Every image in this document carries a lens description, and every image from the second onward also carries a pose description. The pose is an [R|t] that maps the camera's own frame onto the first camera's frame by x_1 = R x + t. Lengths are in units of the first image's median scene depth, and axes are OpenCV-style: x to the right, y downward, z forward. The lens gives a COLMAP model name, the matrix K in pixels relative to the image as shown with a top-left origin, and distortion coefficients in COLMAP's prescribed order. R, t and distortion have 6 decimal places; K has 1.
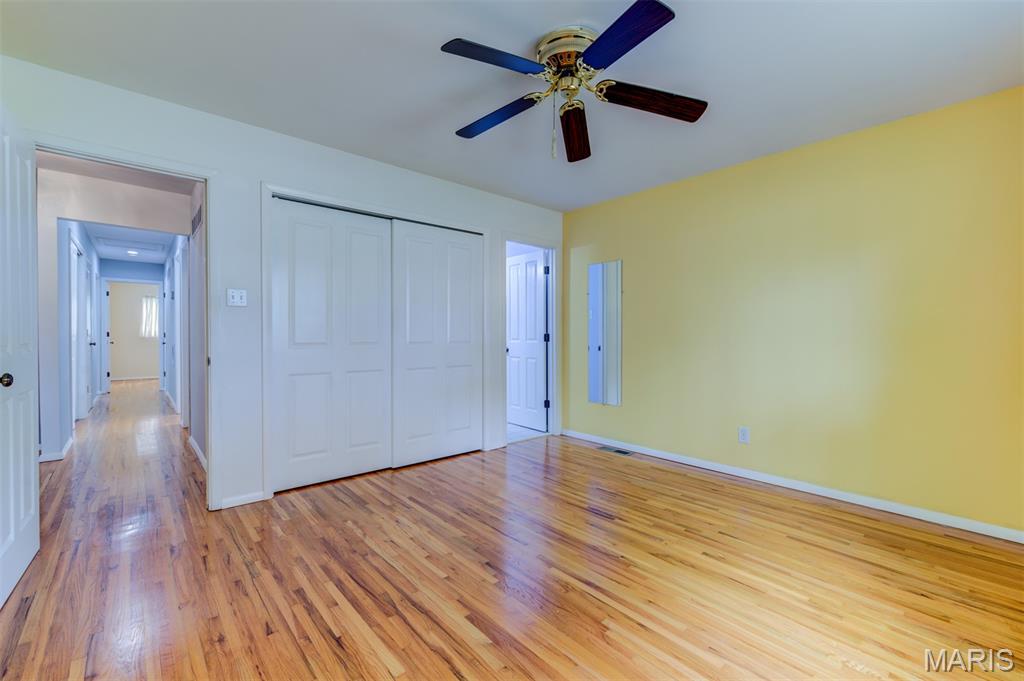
lens RADIAL K [[431.7, 0, 511.9], [0, 431.7, 339.9], [0, 0, 1]] dist [0.011275, -0.002880]
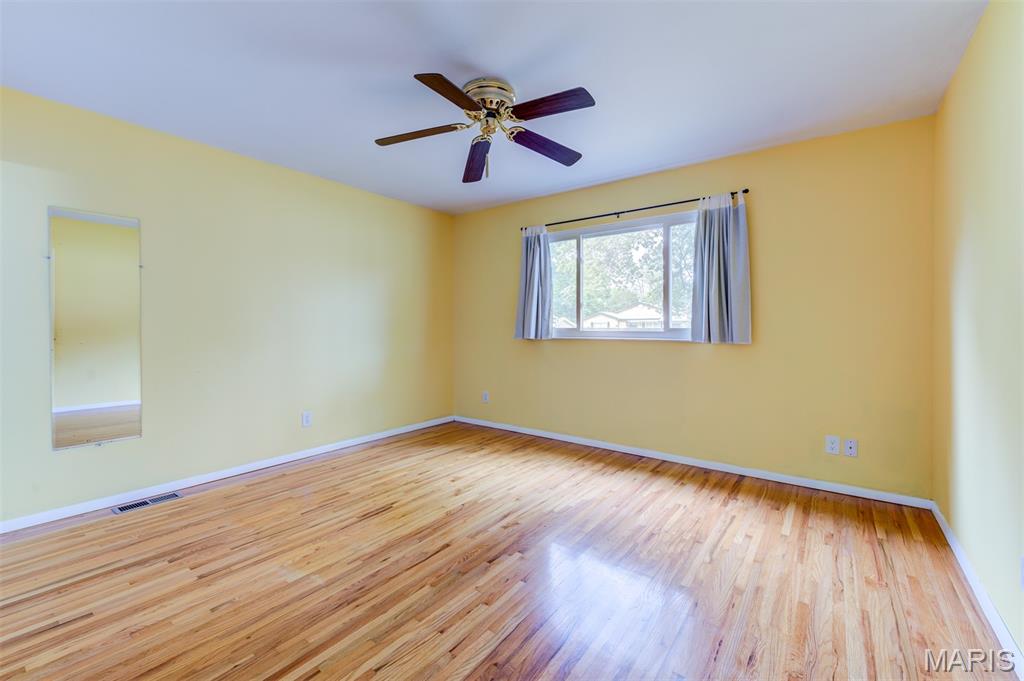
lens RADIAL K [[431.7, 0, 508.7], [0, 431.7, 333.5], [0, 0, 1]] dist [0.011275, -0.002880]
pose [[-0.210921, -0.015647, 0.977378, -0.784046], [0.011672, 0.999760, 0.018524, -0.011215], [-0.977433, 0.015315, -0.210688, 0.897870]]
